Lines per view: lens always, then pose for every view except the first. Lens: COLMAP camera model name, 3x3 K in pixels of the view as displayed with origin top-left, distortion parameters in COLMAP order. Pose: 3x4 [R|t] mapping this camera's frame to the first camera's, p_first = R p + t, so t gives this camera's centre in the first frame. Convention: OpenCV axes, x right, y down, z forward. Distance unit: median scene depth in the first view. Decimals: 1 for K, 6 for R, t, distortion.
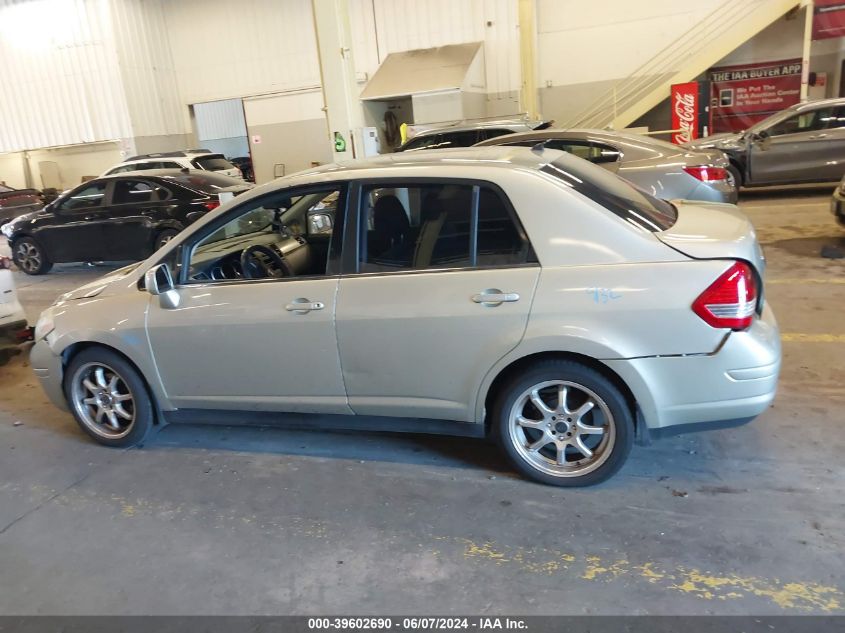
lens RADIAL K [[588.3, 0, 422.5], [0, 588.3, 316.5], [0, 0, 1]] dist [0.001422, 0.000848]
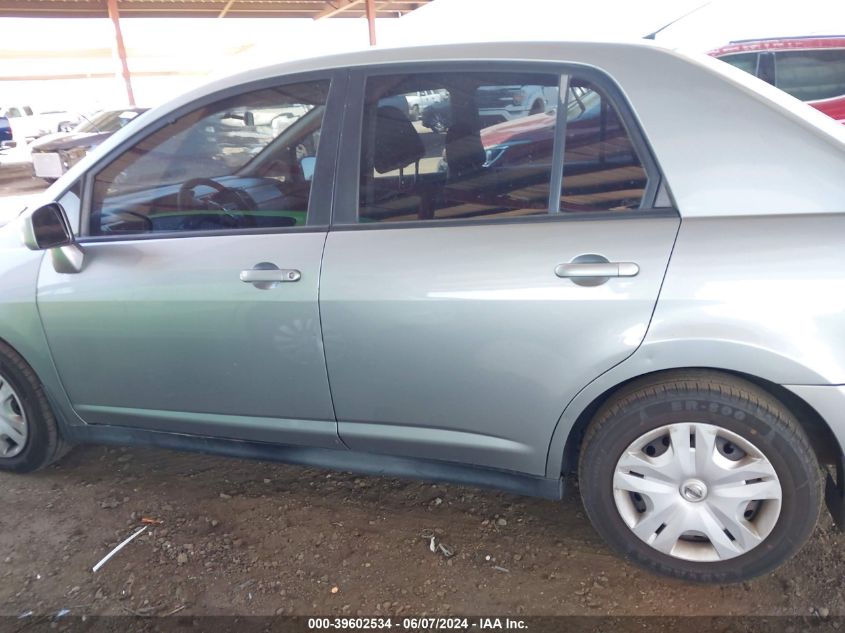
lens RADIAL K [[588.3, 0, 422.5], [0, 588.3, 316.5], [0, 0, 1]] dist [0.001422, 0.000848]
pose [[0.976312, 0.039805, -0.212672, 0.086975], [-0.028388, 0.998001, 0.056471, -0.012995], [0.214495, -0.049096, 0.975490, 0.390544]]
